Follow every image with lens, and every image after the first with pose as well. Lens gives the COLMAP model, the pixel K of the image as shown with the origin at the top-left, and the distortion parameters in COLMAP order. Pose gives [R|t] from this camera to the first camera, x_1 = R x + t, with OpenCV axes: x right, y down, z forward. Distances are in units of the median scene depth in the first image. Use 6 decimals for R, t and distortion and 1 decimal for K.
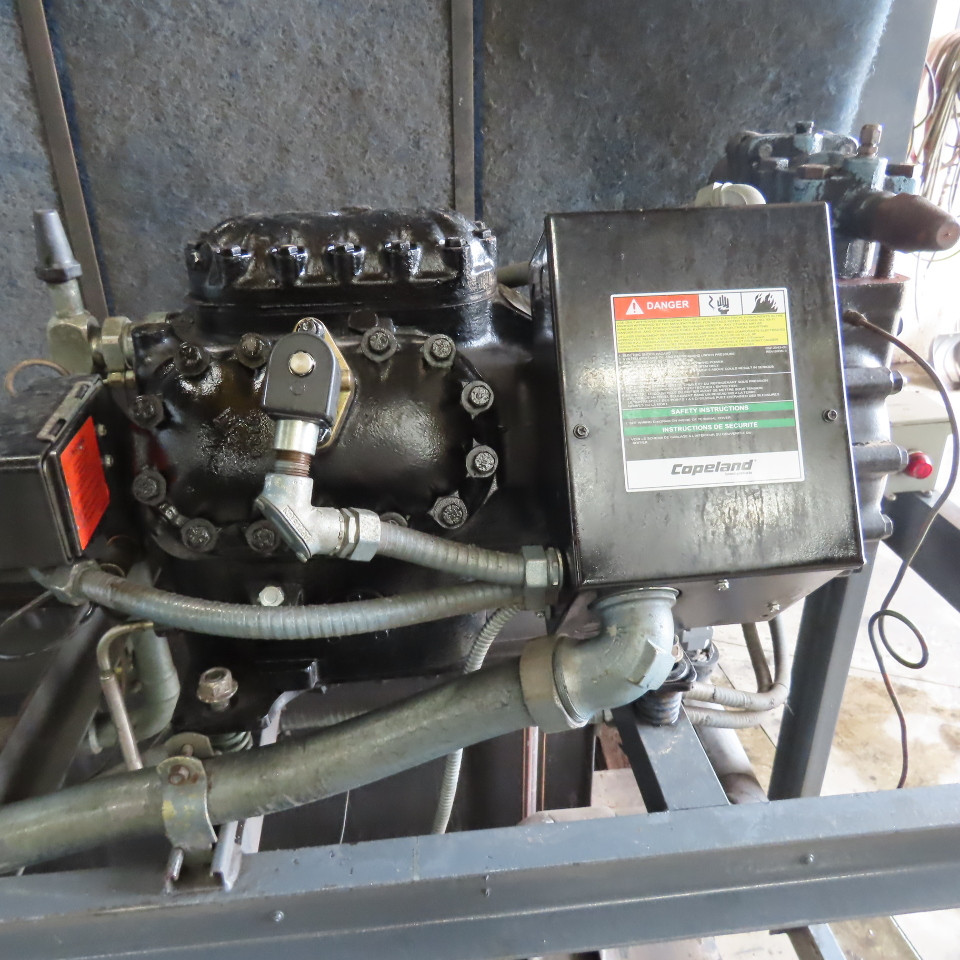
lens RADIAL K [[824.5, 0, 480.0], [0, 824.5, 480.0], [0, 0, 1]] dist [0.000747, -0.001846]
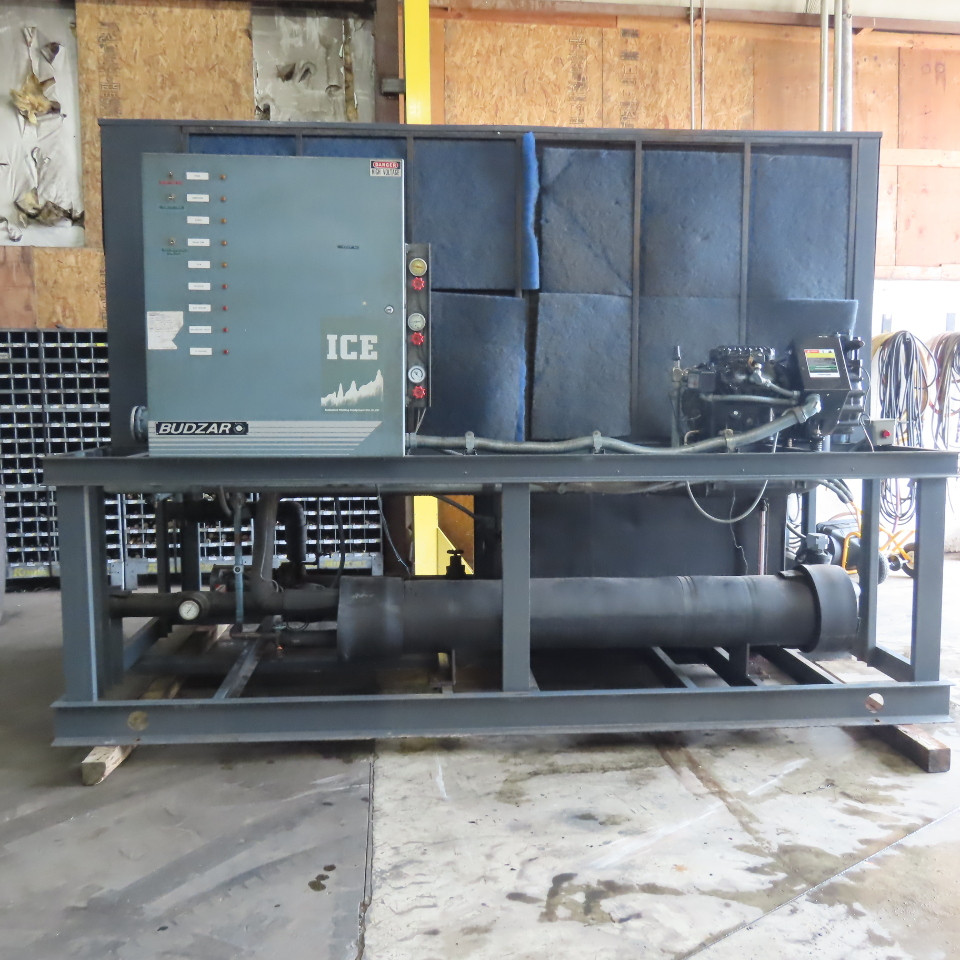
lens RADIAL K [[983.1, 0, 480.0], [0, 983.1, 480.0], [0, 0, 1]] dist [-0.004647, -0.003884]
pose [[0.999216, 0.010465, -0.038195, -1.872602], [-0.023490, 0.933100, -0.358849, 3.207188], [0.031884, 0.359464, 0.932614, -5.284379]]
